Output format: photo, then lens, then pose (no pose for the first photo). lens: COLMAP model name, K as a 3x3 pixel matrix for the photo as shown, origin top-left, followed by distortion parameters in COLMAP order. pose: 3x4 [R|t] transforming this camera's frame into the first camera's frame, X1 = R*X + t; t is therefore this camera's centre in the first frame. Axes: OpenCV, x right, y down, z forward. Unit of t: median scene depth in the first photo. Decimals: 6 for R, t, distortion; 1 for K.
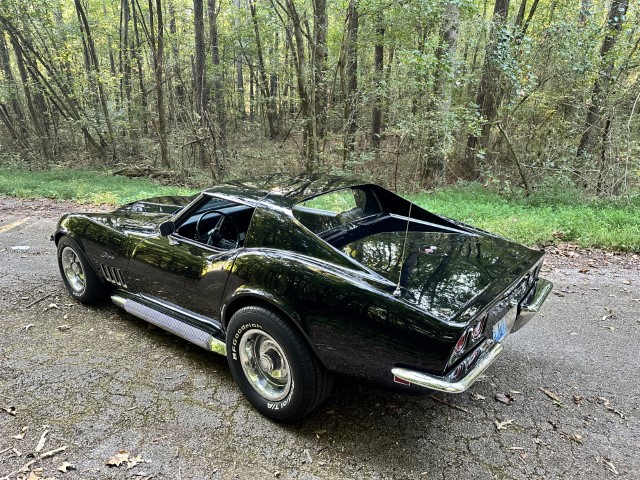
lens RADIAL K [[444.1, 0, 320.0], [0, 444.1, 240.0], [0, 0, 1]] dist [0.011934, -0.021236]
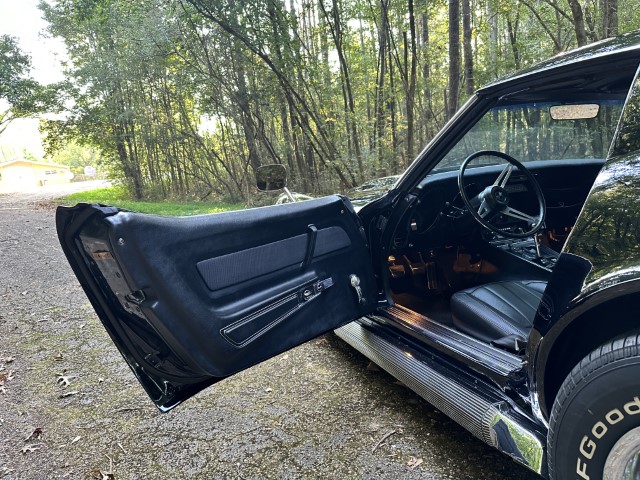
lens RADIAL K [[436.9, 0, 321.2], [0, 436.9, 249.3], [0, 0, 1]] dist [0.084989, -0.136533]
pose [[0.861084, 0.019250, -0.508098, -0.222920], [-0.068305, 0.994605, -0.078077, 0.139677], [0.503854, 0.101937, 0.857753, 0.693228]]
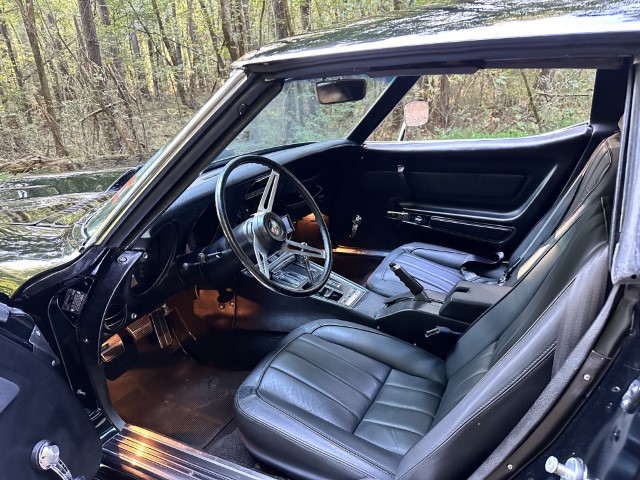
lens RADIAL K [[448.7, 0, 320.0], [0, 448.7, 240.0], [0, 0, 1]] dist [0.007250, -0.016863]
pose [[0.976248, -0.145680, 0.160366, -0.365232], [0.138406, 0.988809, 0.055690, -0.023812], [-0.166684, -0.032171, 0.985485, 0.971425]]
